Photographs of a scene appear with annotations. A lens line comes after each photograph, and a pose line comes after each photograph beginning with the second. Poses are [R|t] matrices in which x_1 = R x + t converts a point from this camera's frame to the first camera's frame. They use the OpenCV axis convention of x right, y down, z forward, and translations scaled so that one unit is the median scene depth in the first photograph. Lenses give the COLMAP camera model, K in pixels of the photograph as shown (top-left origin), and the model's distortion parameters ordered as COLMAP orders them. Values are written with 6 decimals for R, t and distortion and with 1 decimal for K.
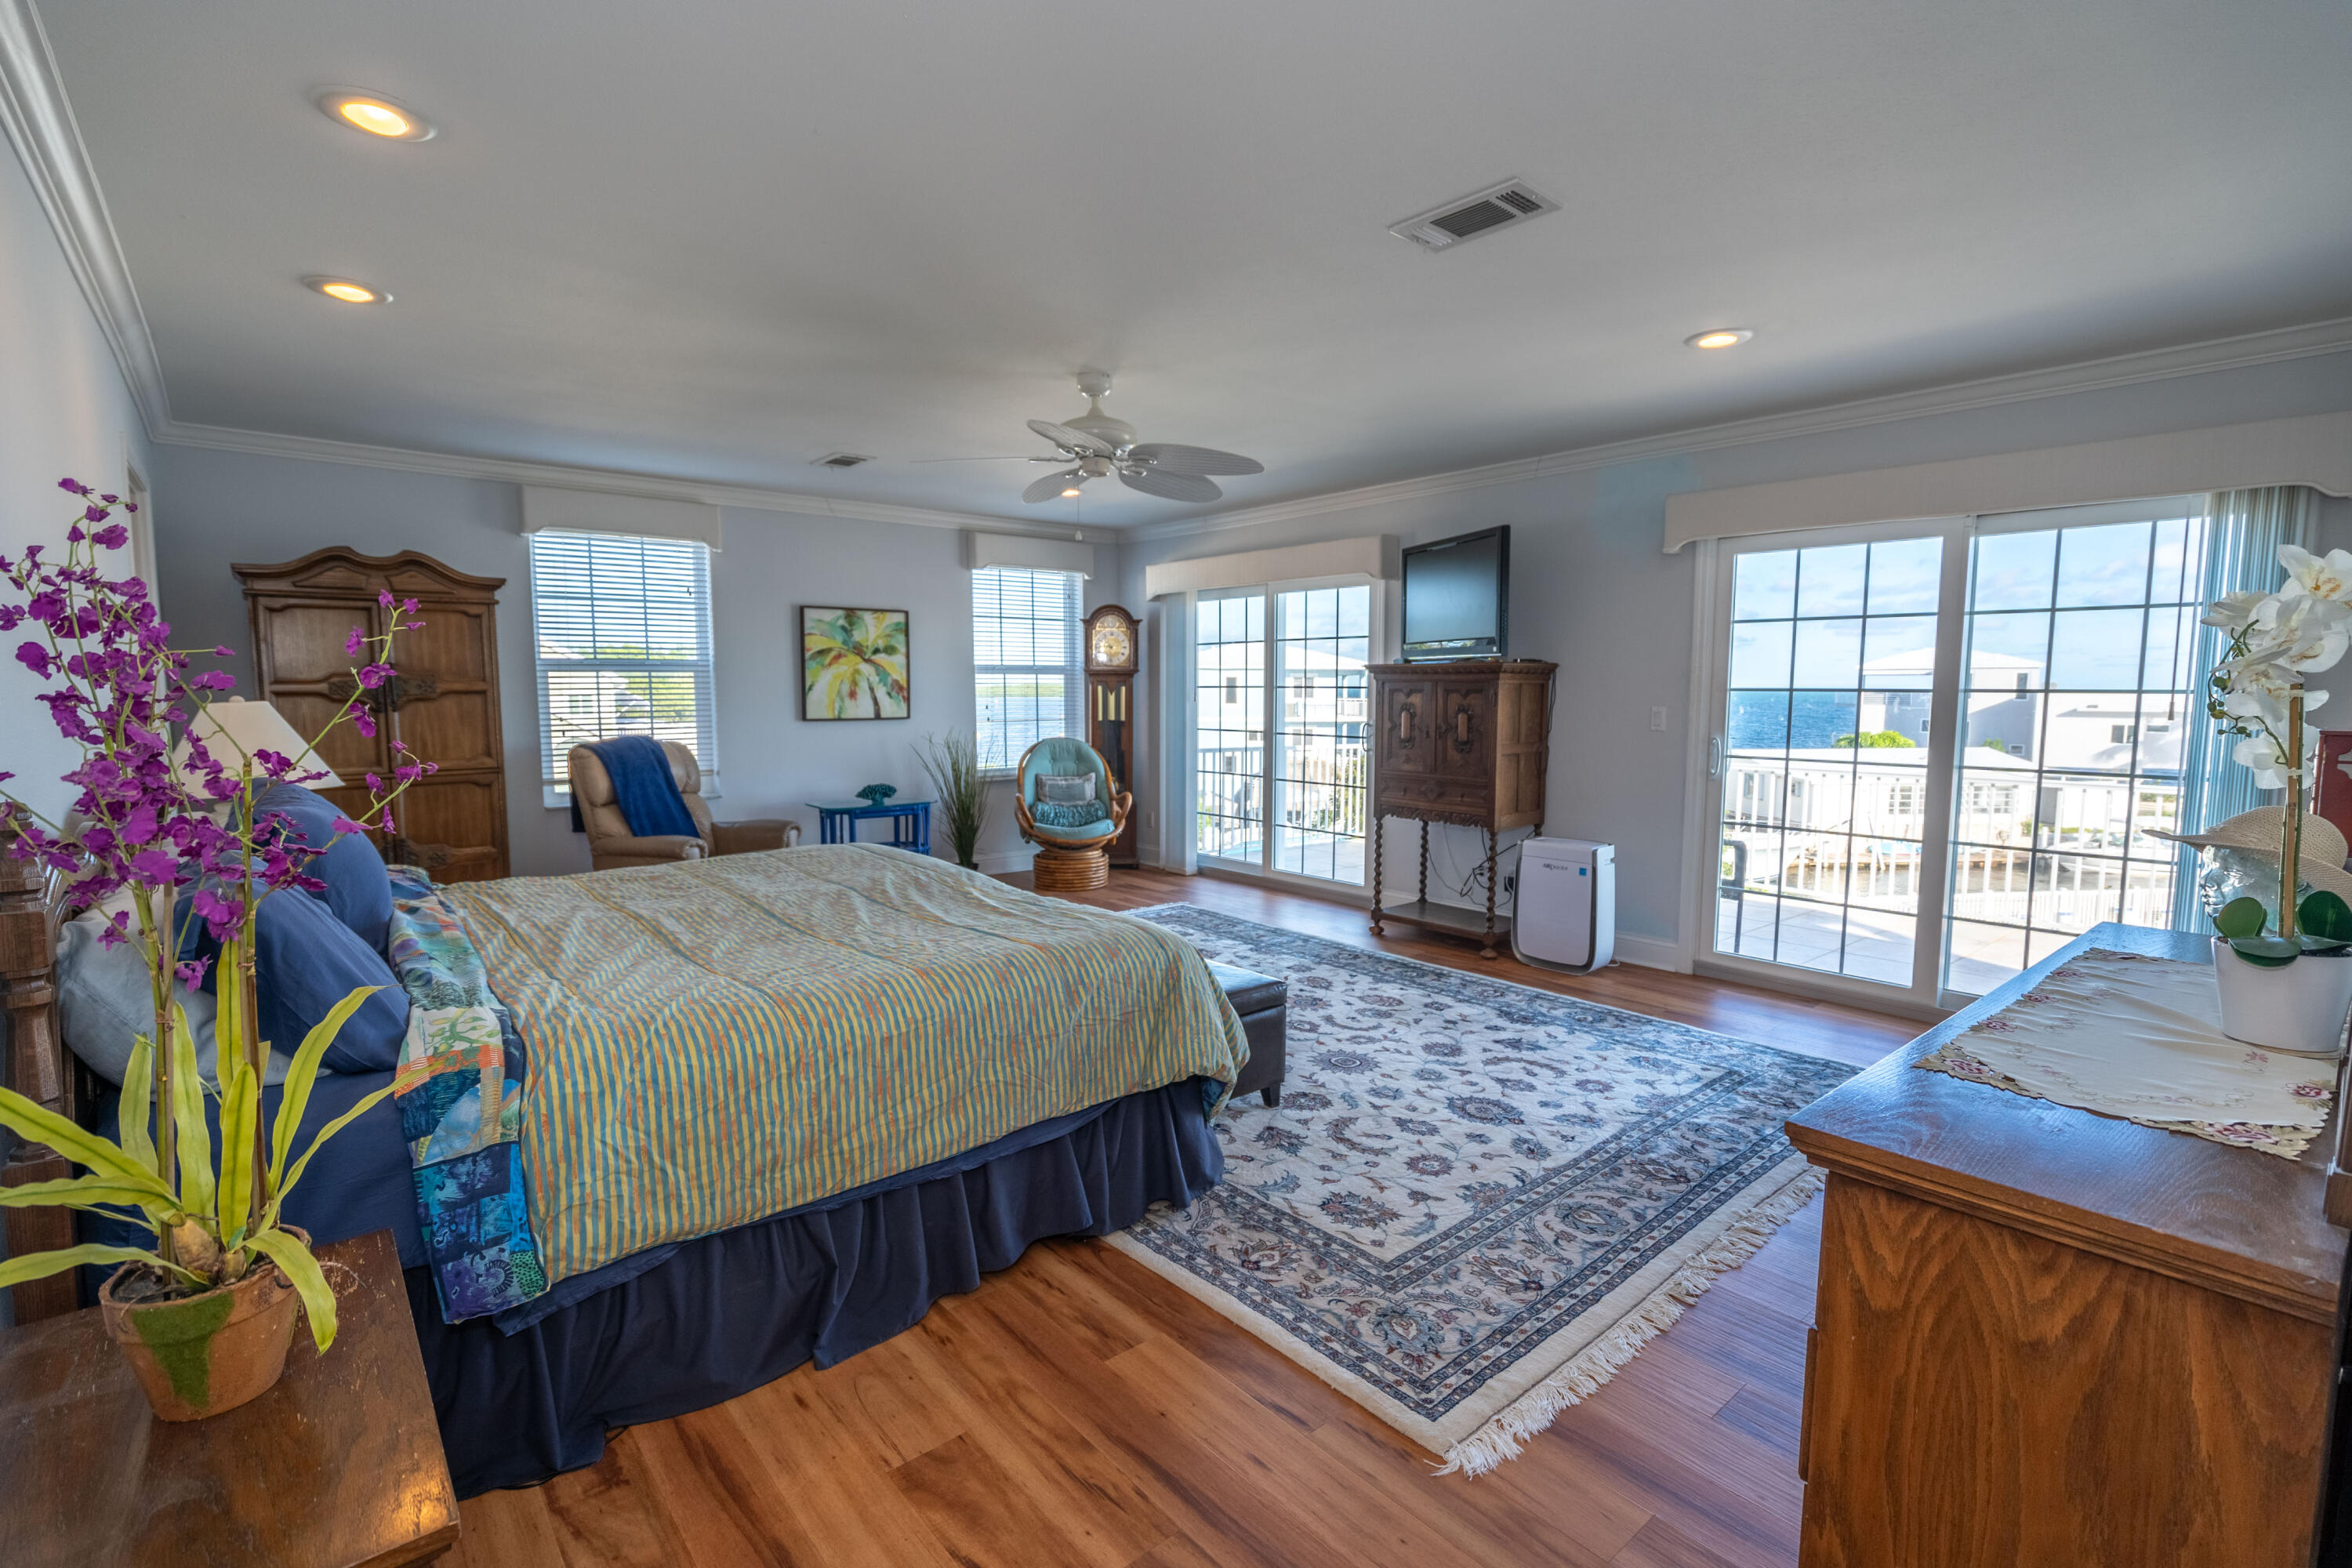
lens RADIAL K [[1063.0, 0, 1181.5], [0, 1063.0, 790.1], [0, 0, 1]] dist [-0.001764, 0.000687]
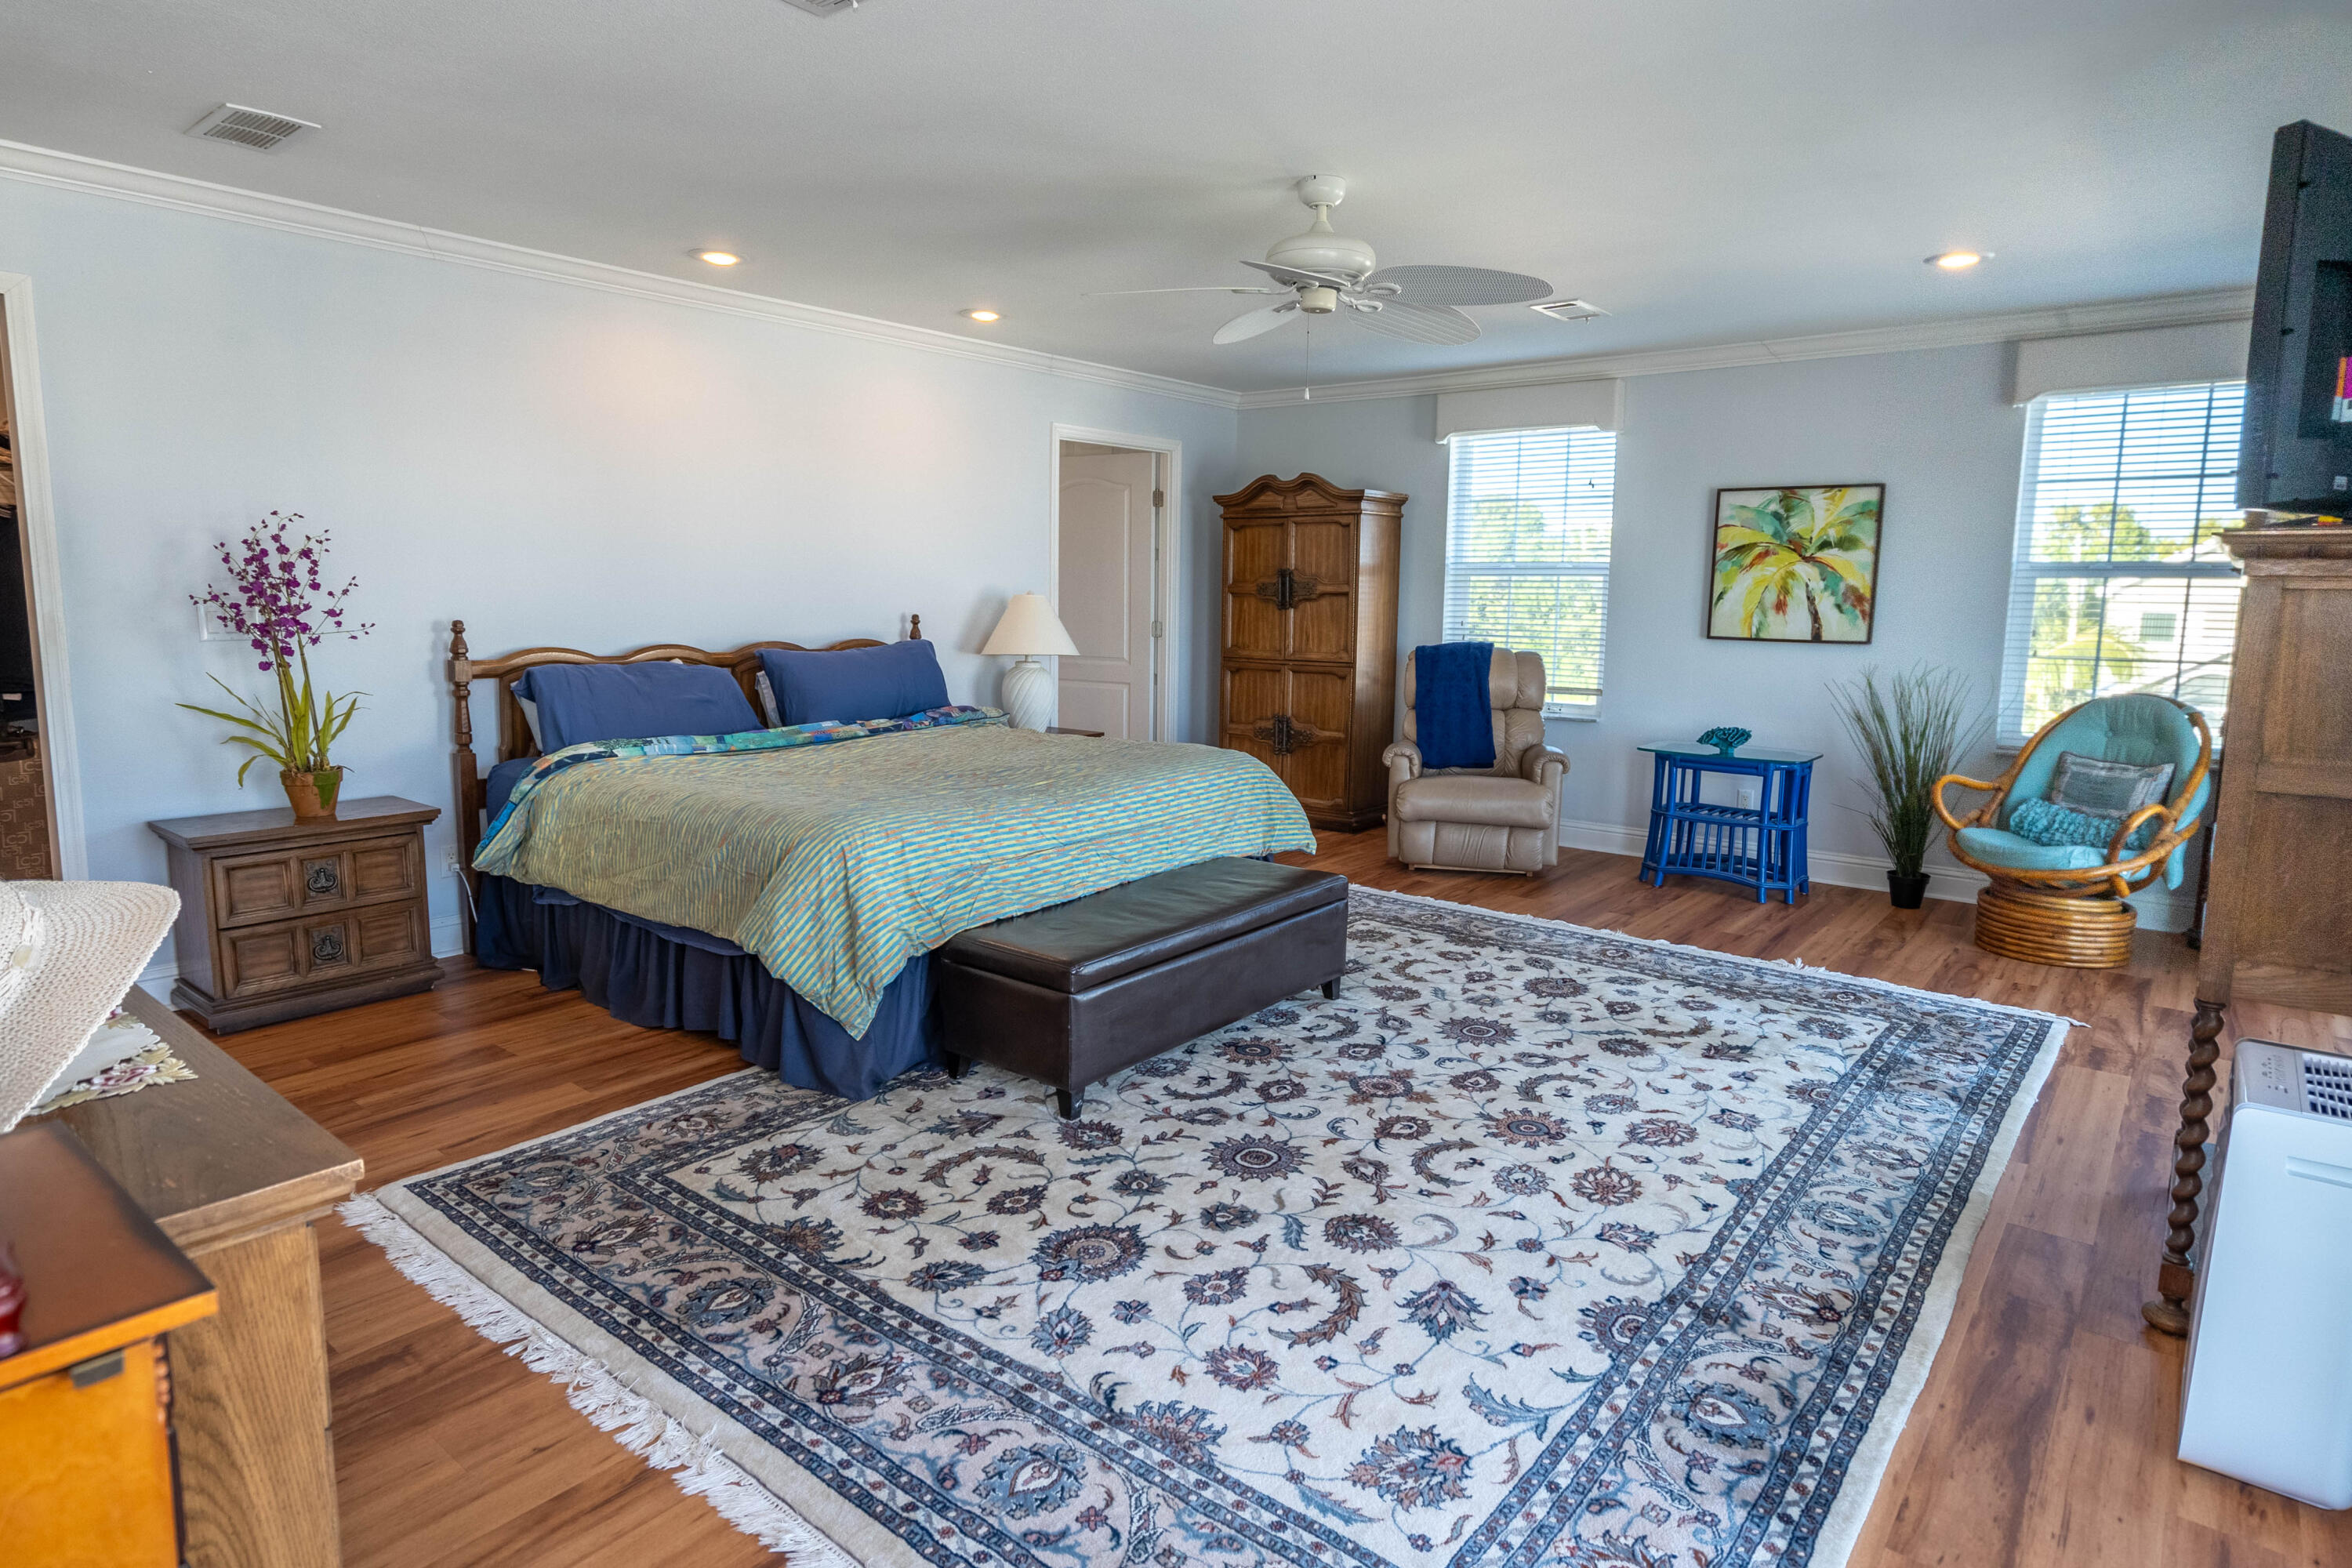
lens RADIAL K [[1297.5, 0, 1180.2], [0, 1297.5, 776.9], [0, 0, 1]] dist [-0.014445, 0.000391]
pose [[0.185734, 0.142446, -0.972220, 0.786443], [-0.108927, 0.986323, 0.123703, -0.062329], [0.976544, 0.082926, 0.198710, 0.684616]]
